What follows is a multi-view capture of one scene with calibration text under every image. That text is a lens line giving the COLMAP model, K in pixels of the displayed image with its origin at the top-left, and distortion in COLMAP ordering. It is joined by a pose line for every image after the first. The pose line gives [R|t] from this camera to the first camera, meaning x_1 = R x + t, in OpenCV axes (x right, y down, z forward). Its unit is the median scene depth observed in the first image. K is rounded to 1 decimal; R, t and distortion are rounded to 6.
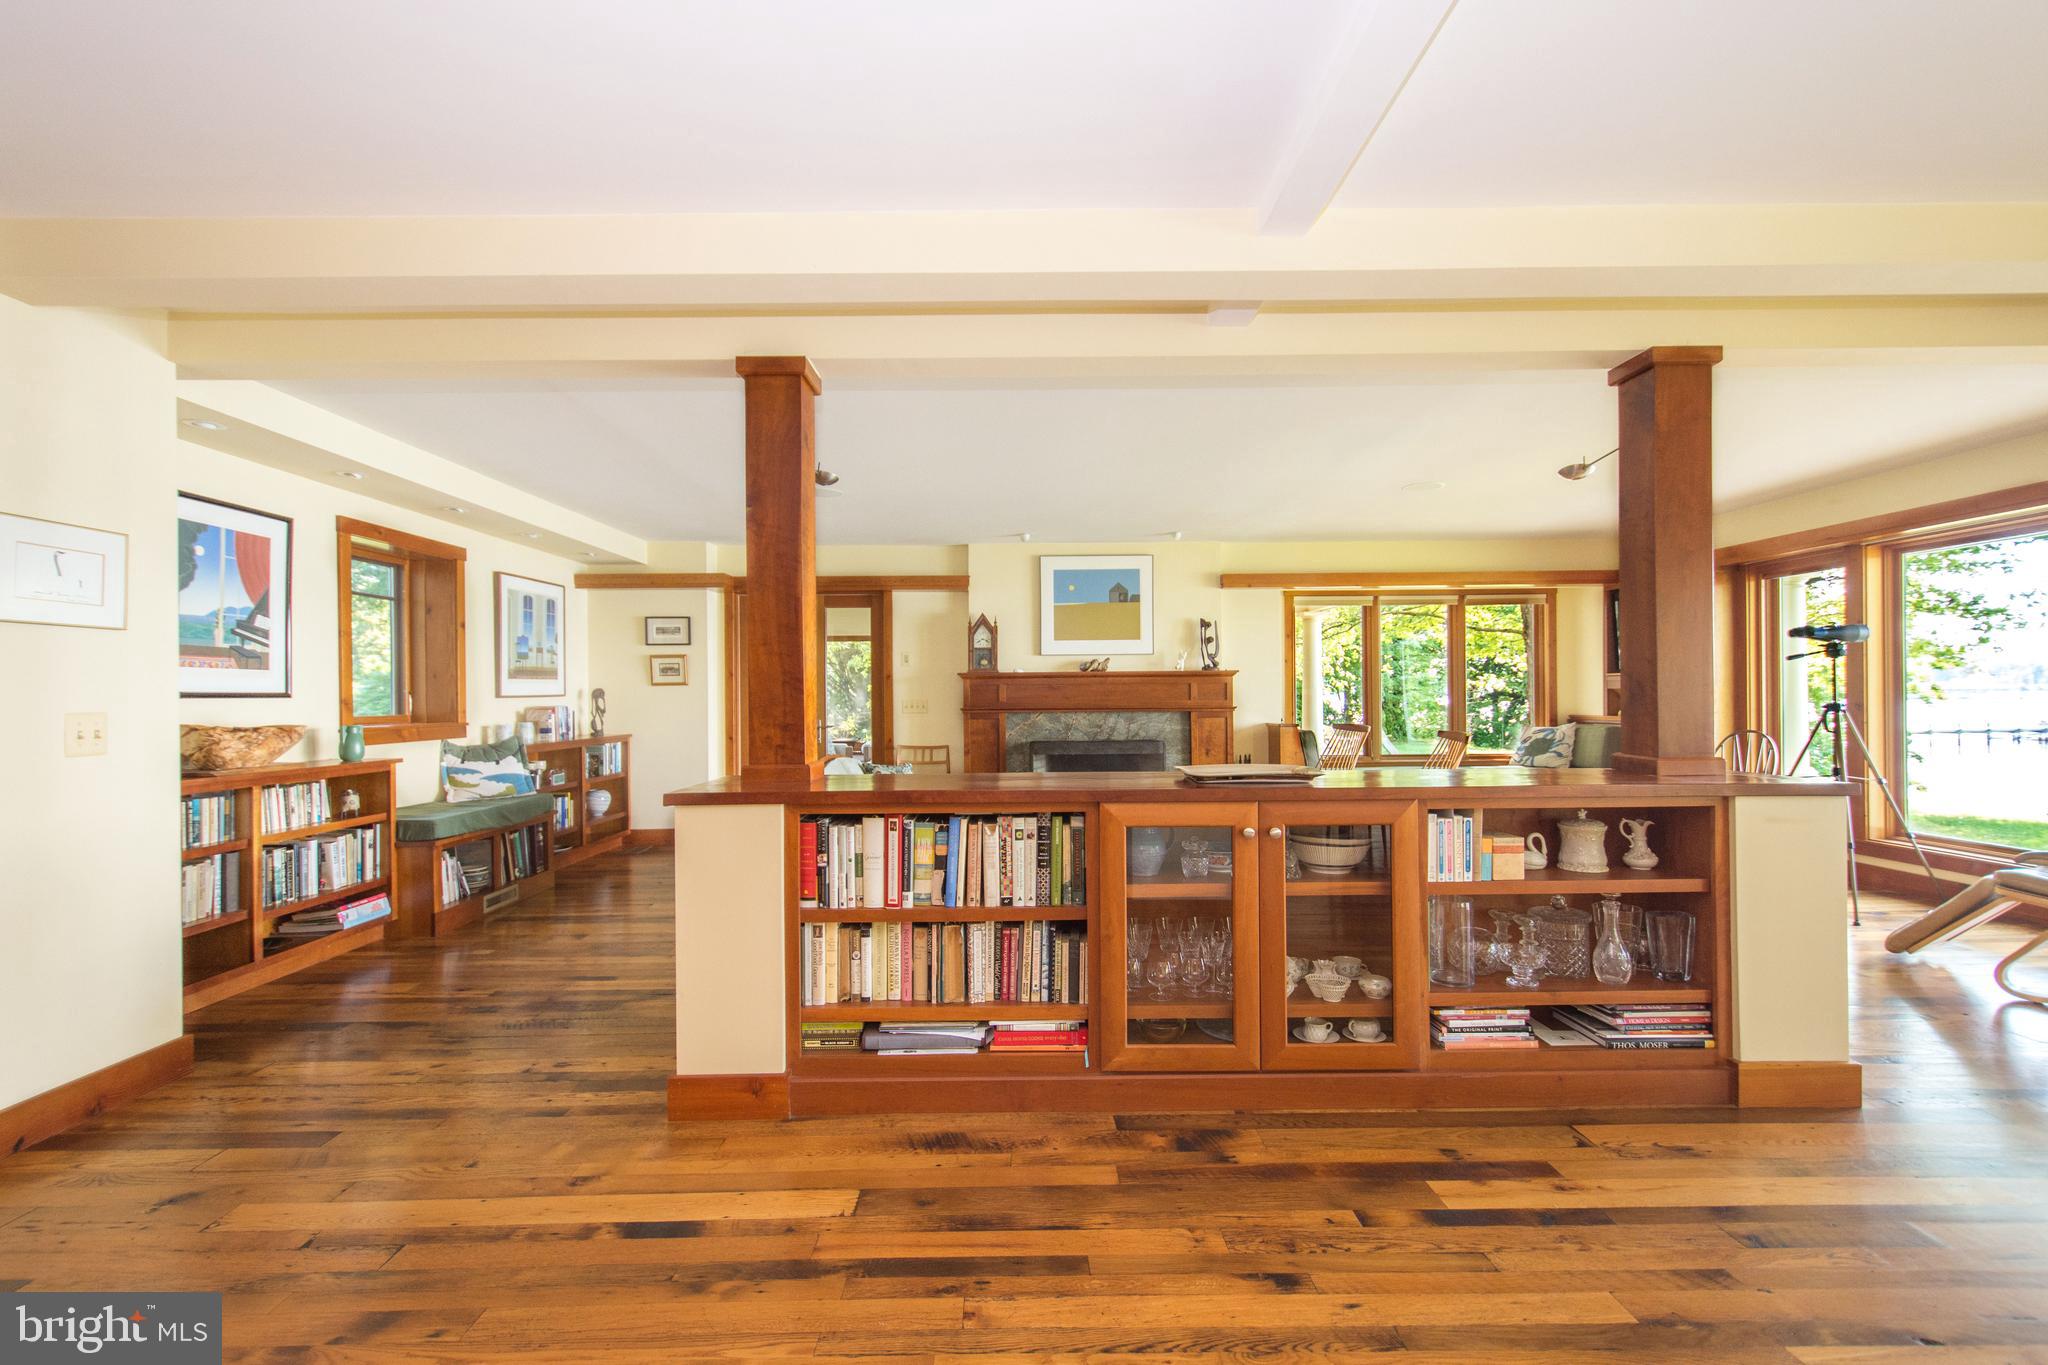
lens RADIAL K [[887.0, 0, 1016.7], [0, 887.0, 693.2], [0, 0, 1]] dist [0.000848, 0.000028]
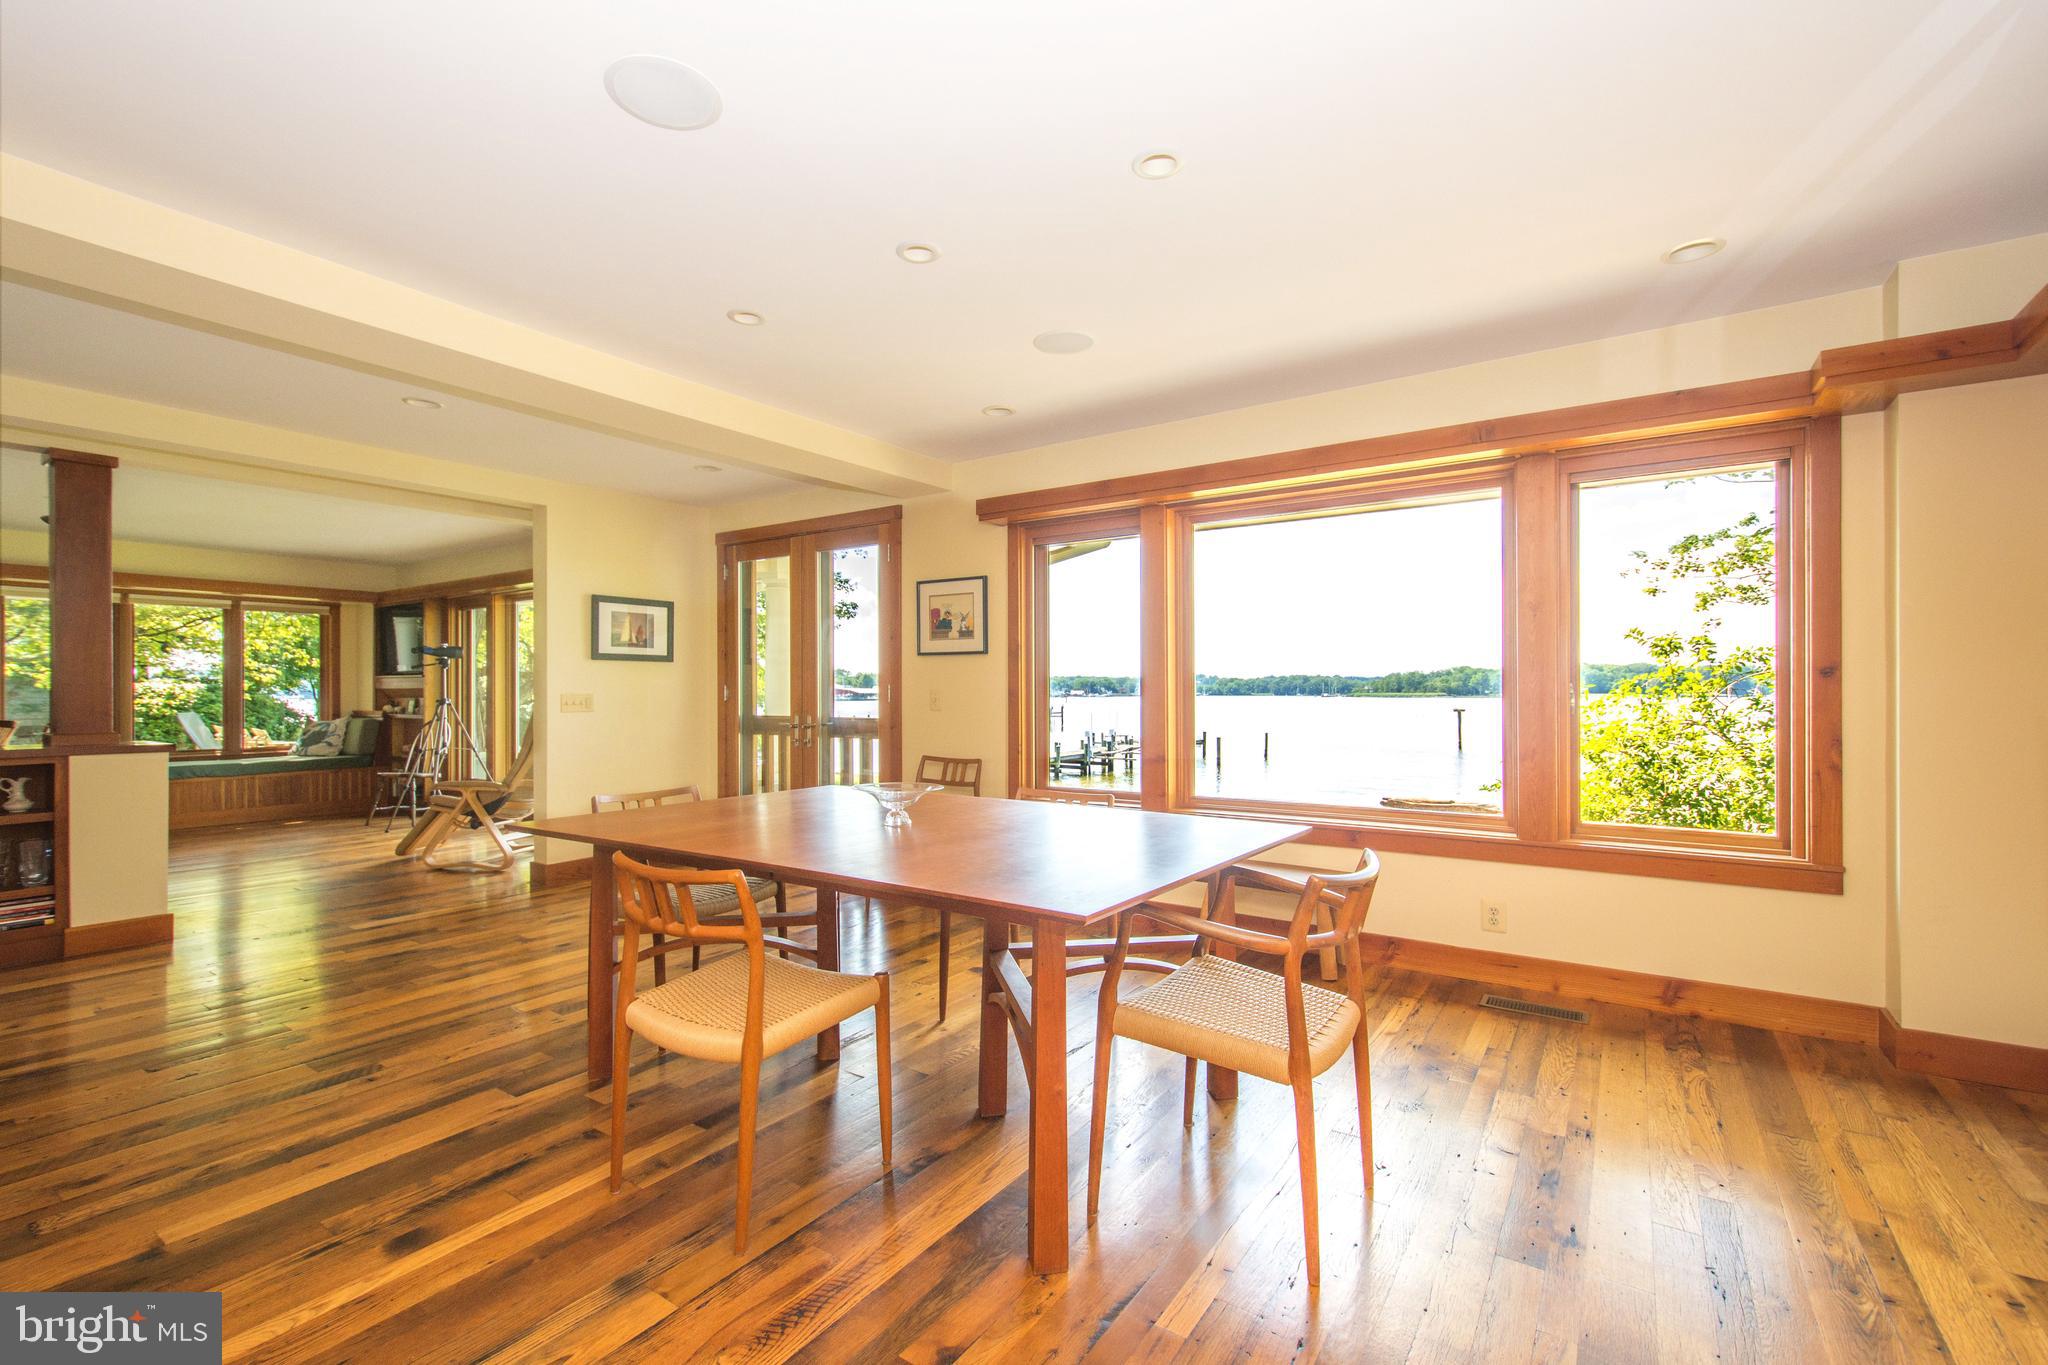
lens RADIAL K [[887.0, 0, 1016.7], [0, 887.0, 693.2], [0, 0, 1]] dist [0.000848, 0.000028]
pose [[0.572566, 0.007484, 0.819825, 0.442954], [-0.006263, 0.999969, -0.004755, 0.003628], [-0.819835, -0.002412, 0.572595, -1.112059]]
